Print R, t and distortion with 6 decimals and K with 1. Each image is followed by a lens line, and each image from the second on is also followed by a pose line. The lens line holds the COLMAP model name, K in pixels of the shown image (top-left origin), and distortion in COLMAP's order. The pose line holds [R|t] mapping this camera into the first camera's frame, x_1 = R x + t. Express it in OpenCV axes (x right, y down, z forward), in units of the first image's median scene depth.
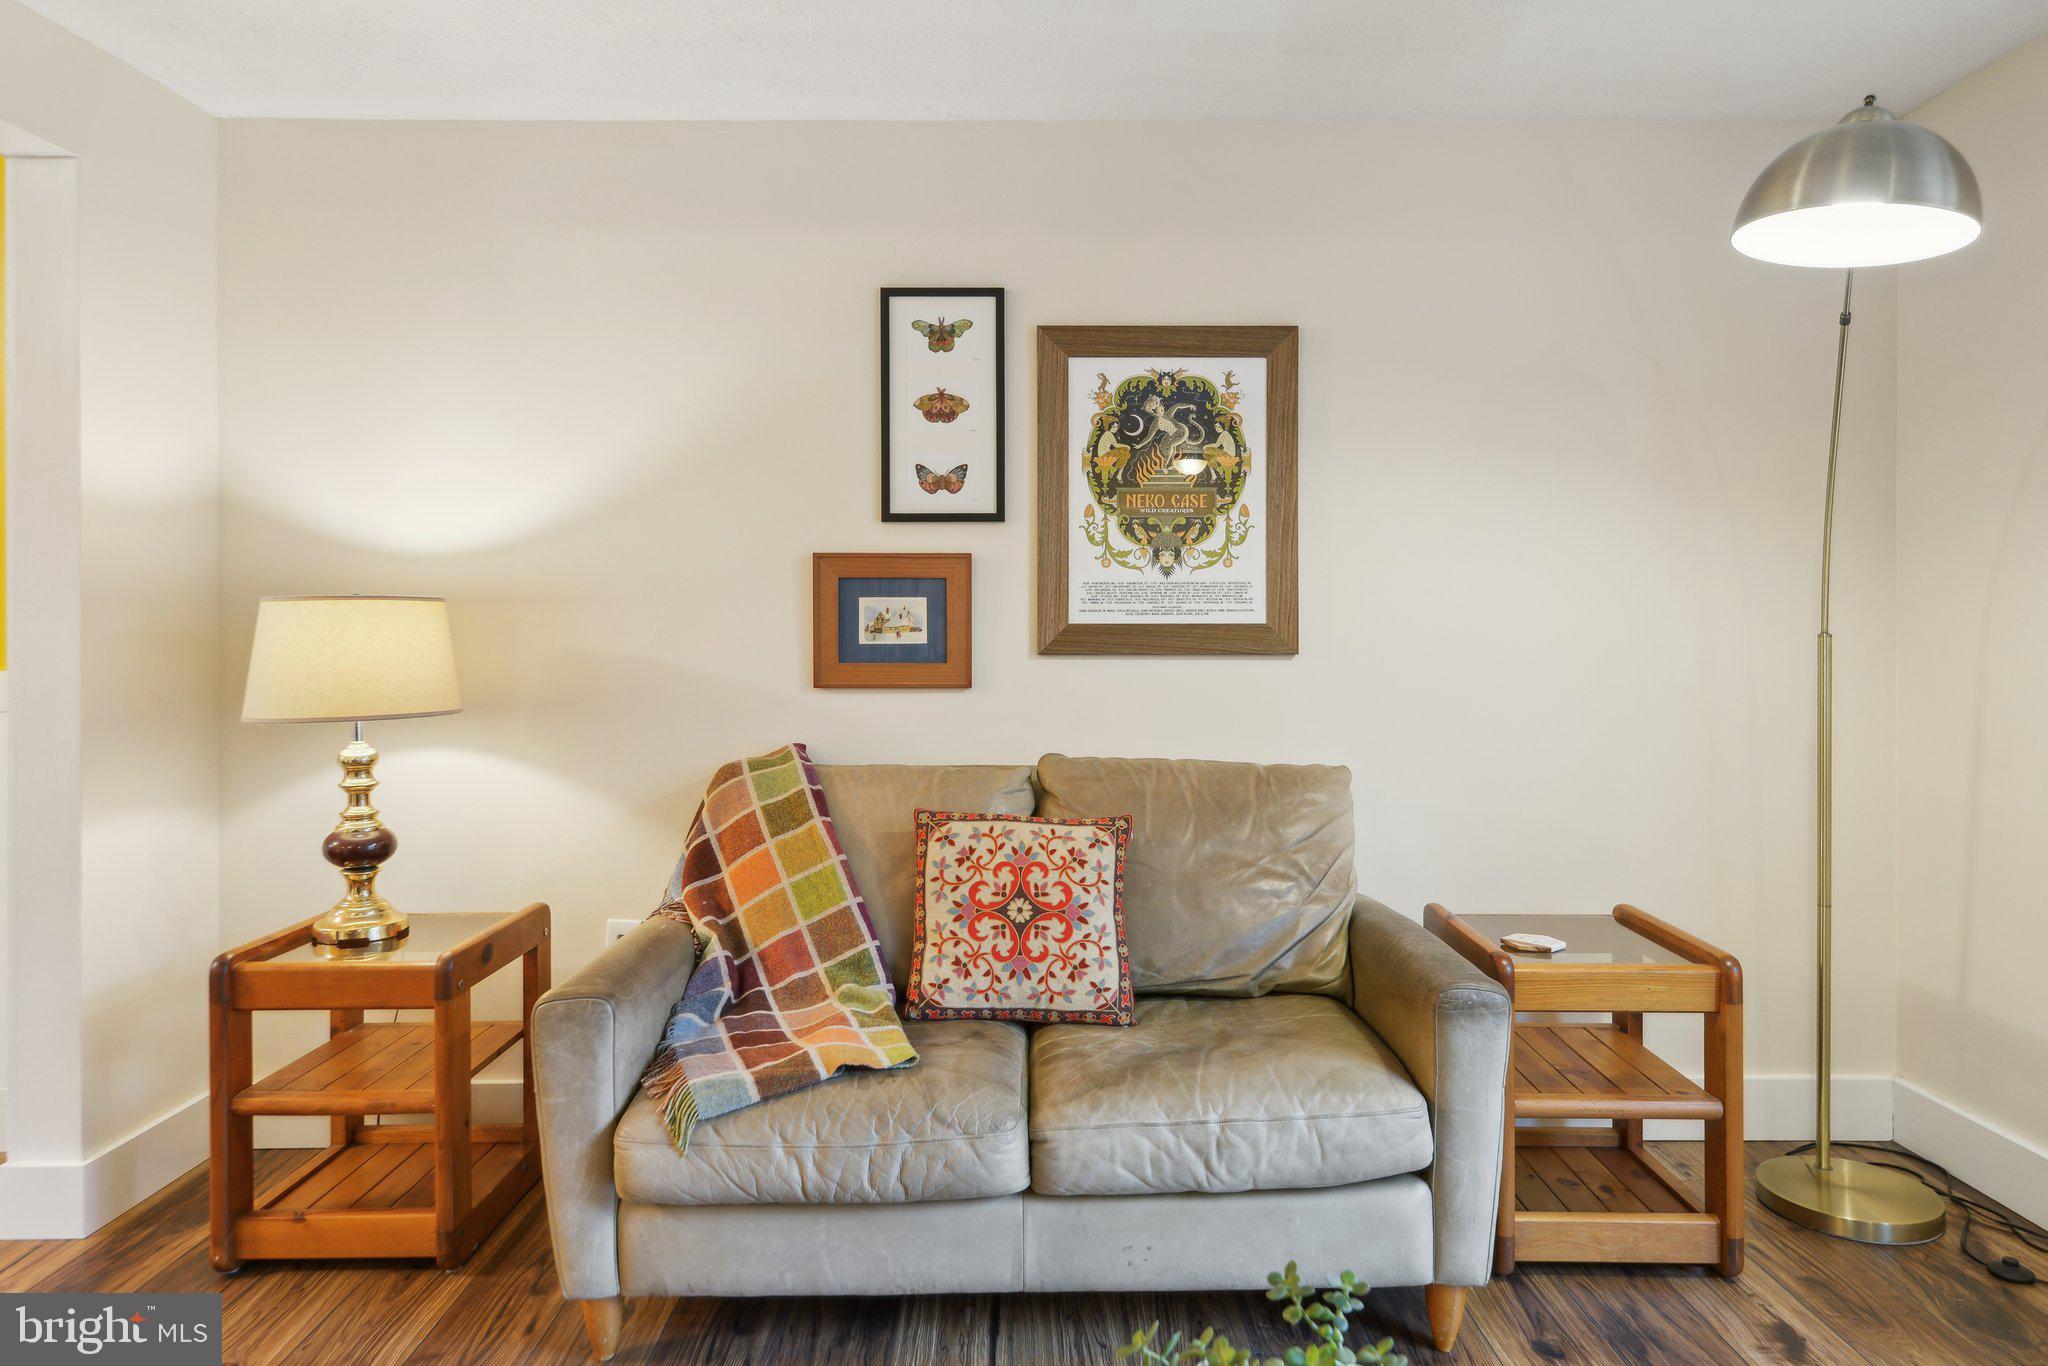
lens RADIAL K [[1284.7, 0, 1041.8], [0, 1284.7, 635.5], [0, 0, 1]] dist [0.021546, -0.015585]
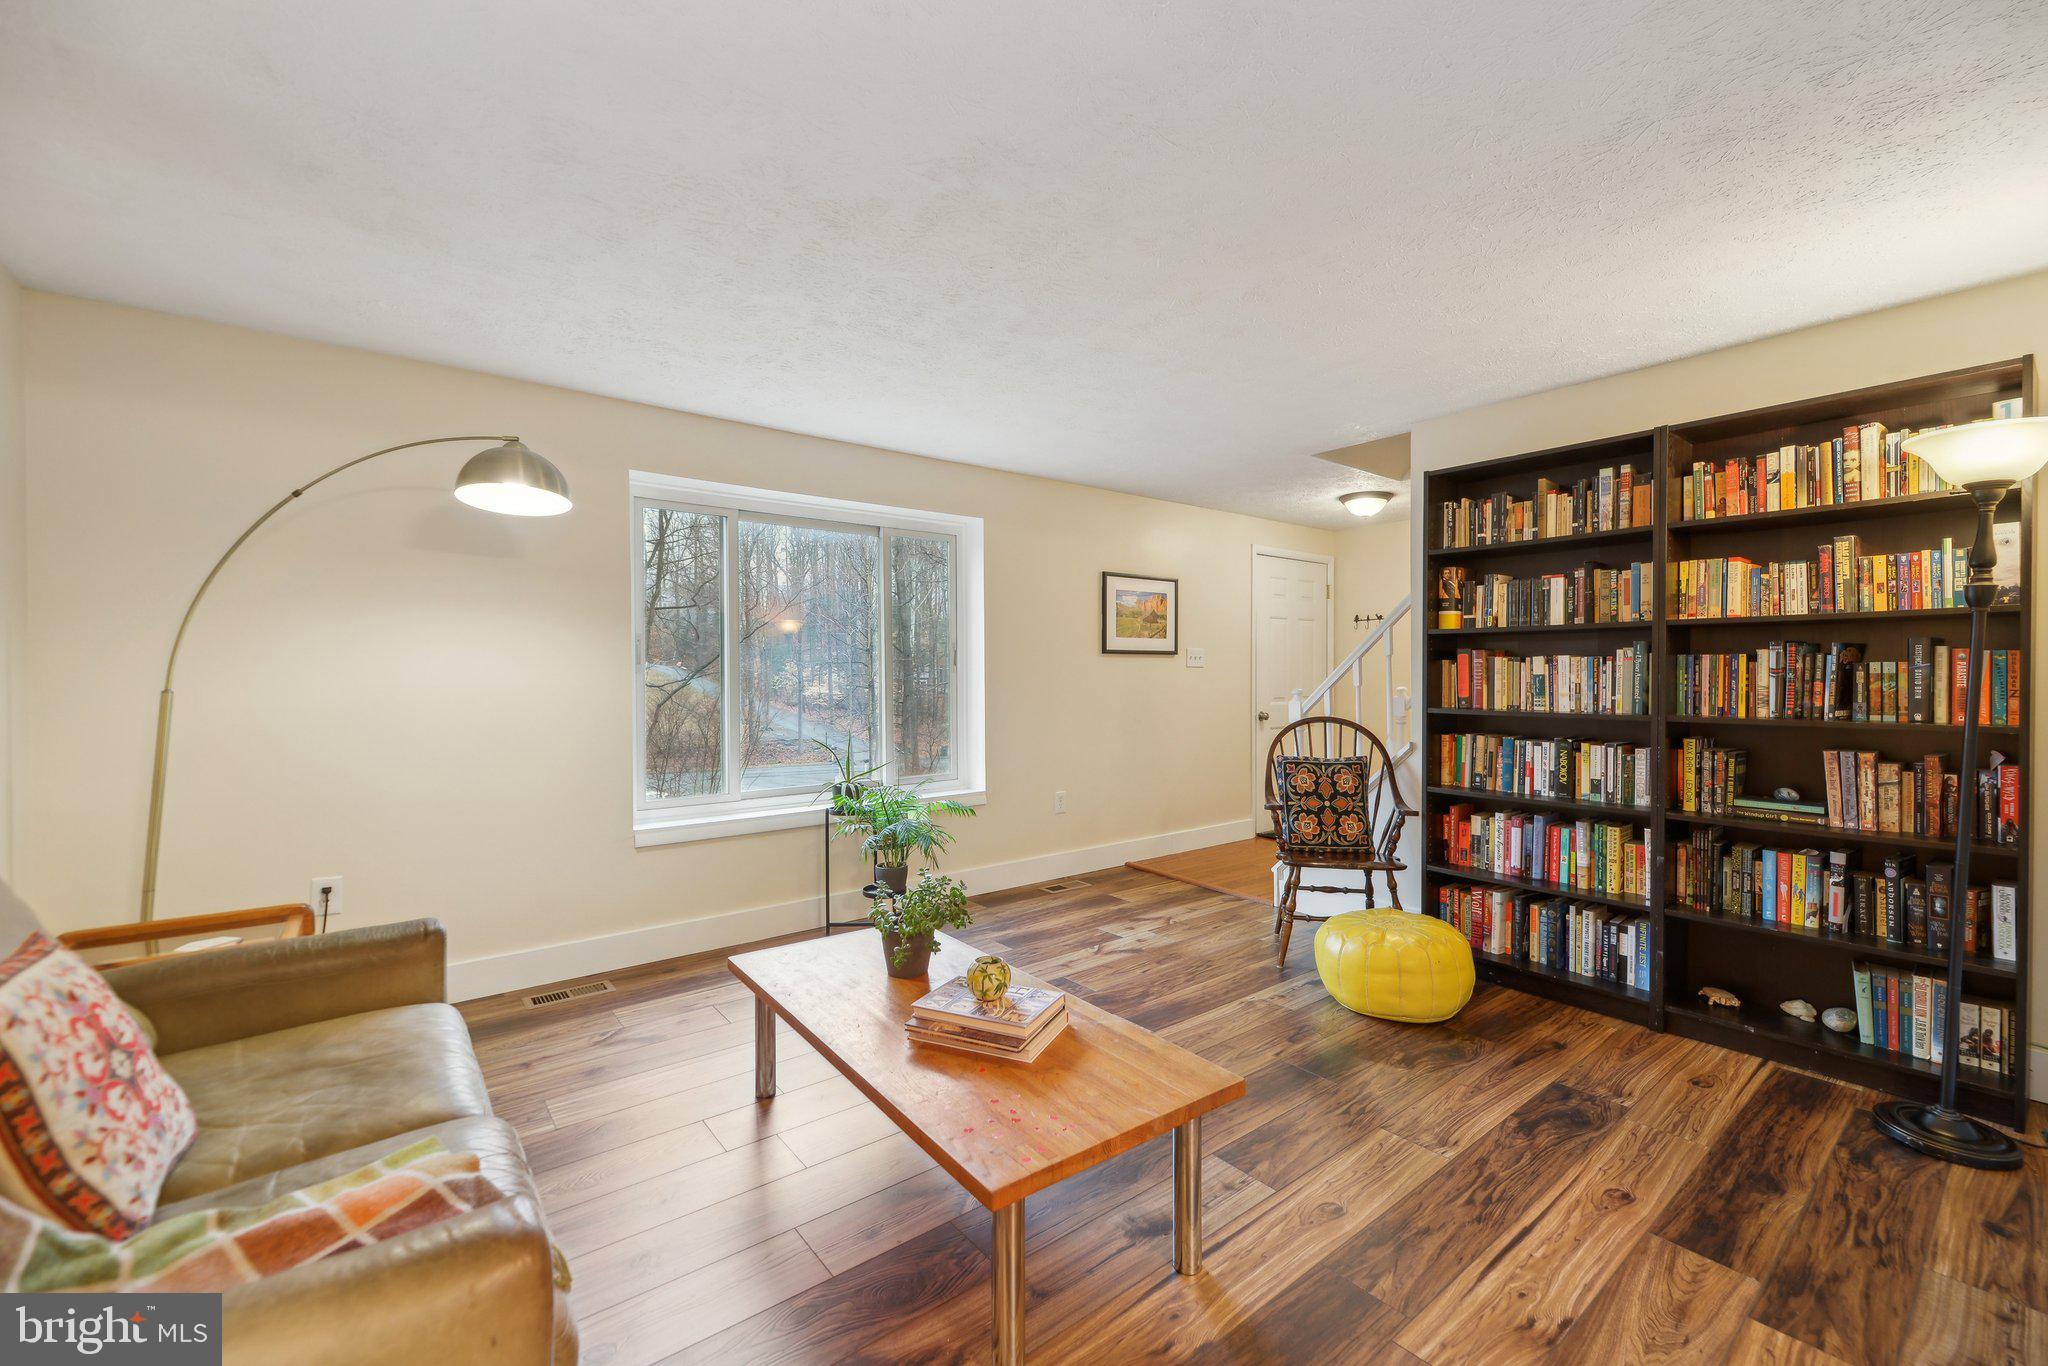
lens RADIAL K [[838.5, 0, 1042.1], [0, 838.5, 678.2], [0, 0, 1]] dist [0.001048, -0.000503]
pose [[-0.618621, 0.003183, 0.785683, -0.687782], [0.009436, 0.999950, 0.003378, -0.007187], [-0.785633, 0.009503, -0.618619, 0.823050]]
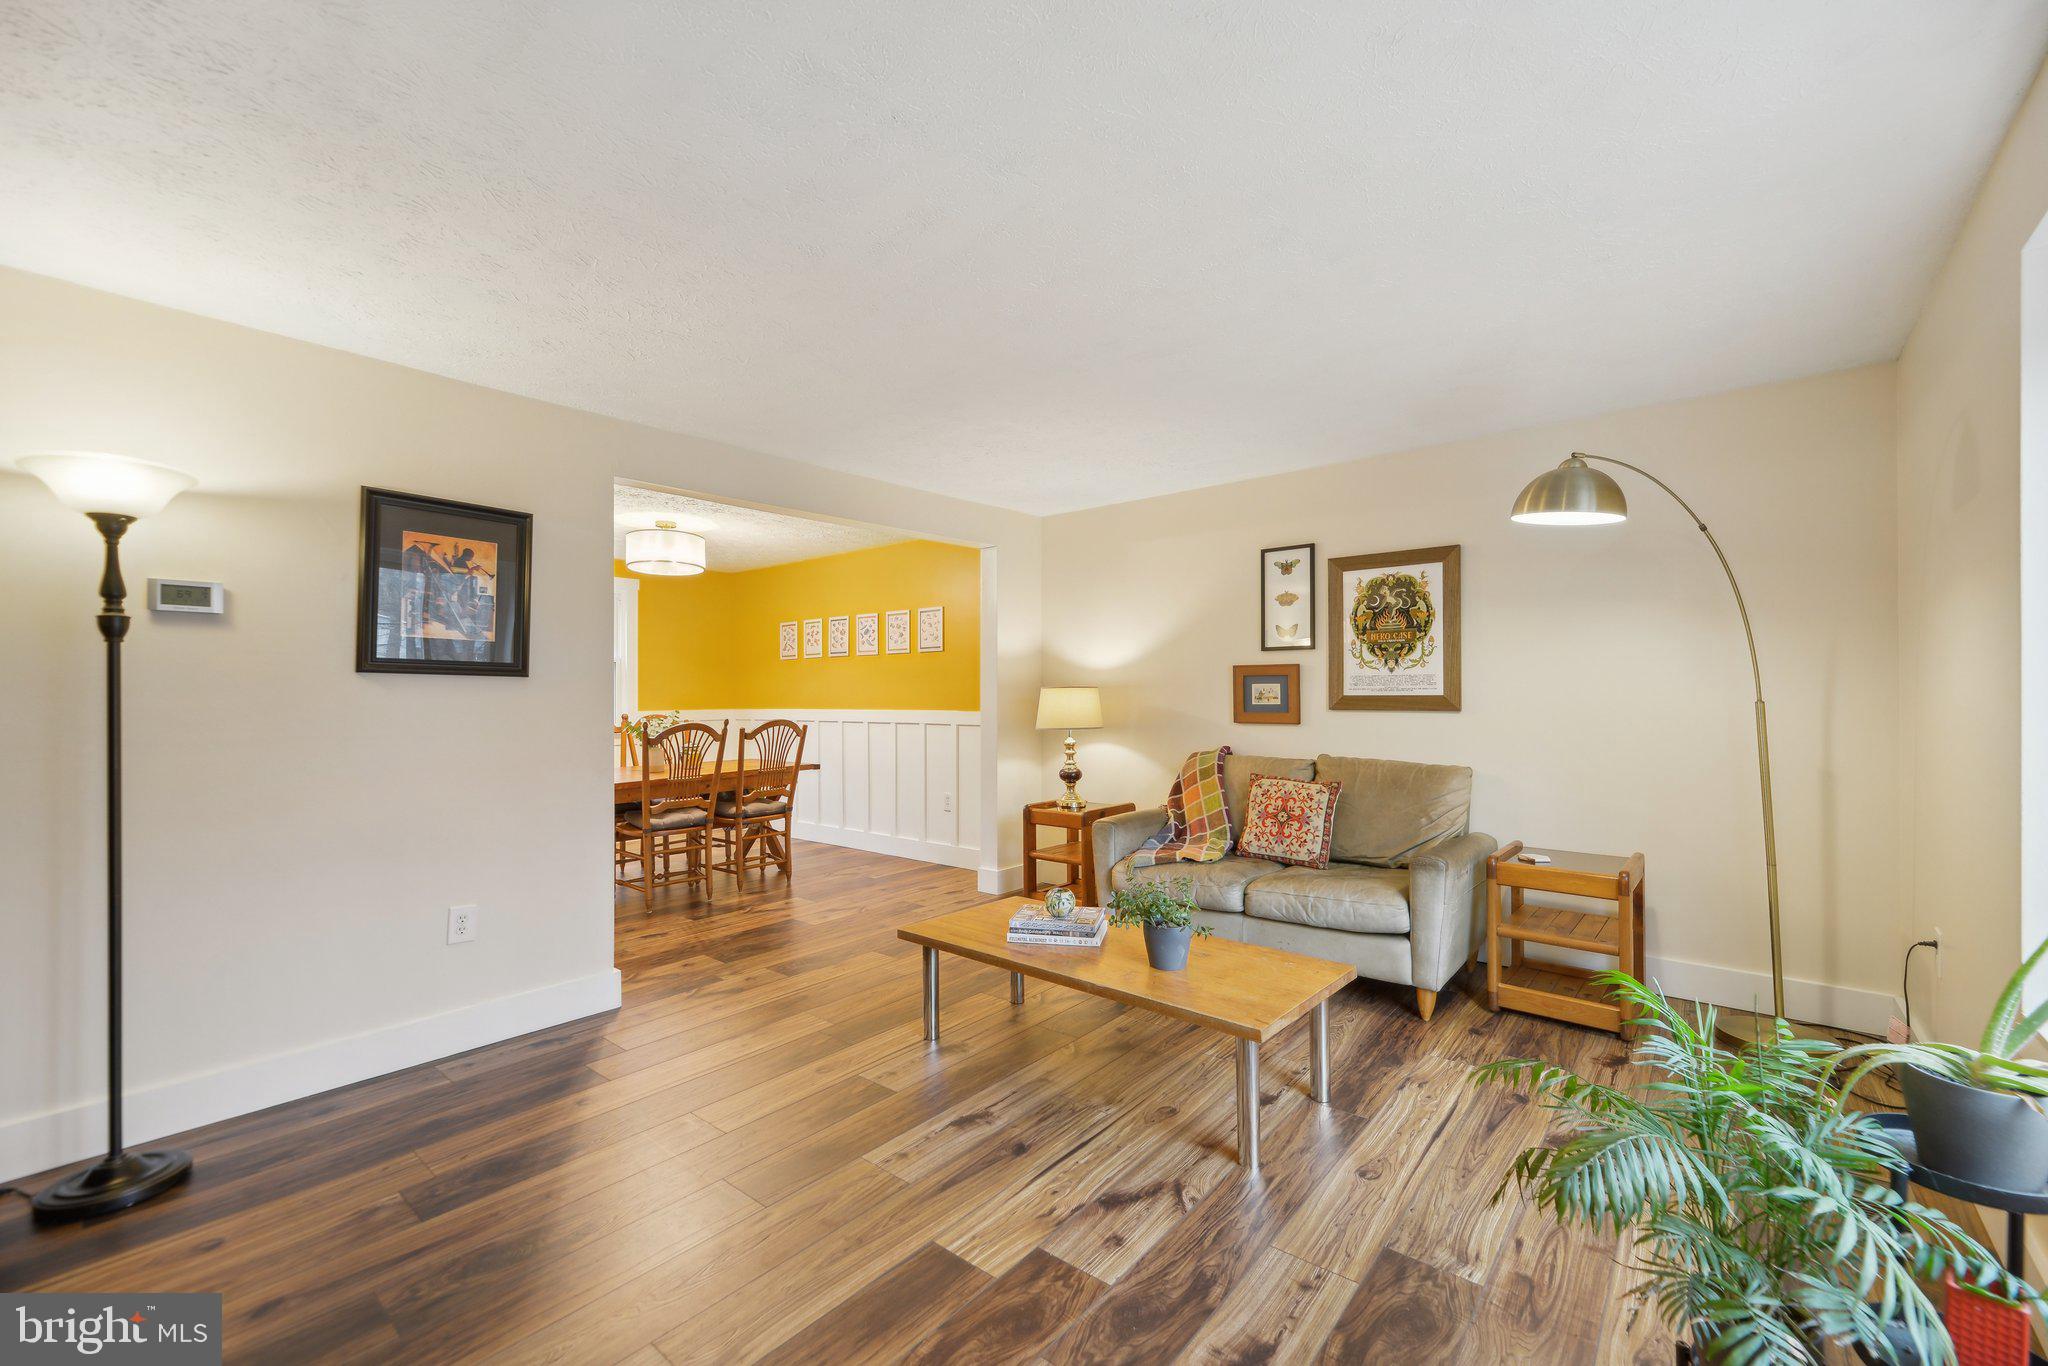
lens RADIAL K [[820.9, 0, 1030.1], [0, 820.9, 688.8], [0, 0, 1]] dist [0.000909, -0.000218]
pose [[0.759528, -0.006858, -0.650438, 0.578160], [-0.000218, 0.999942, -0.010797, -0.005751], [0.650474, 0.008343, 0.759483, -0.430314]]
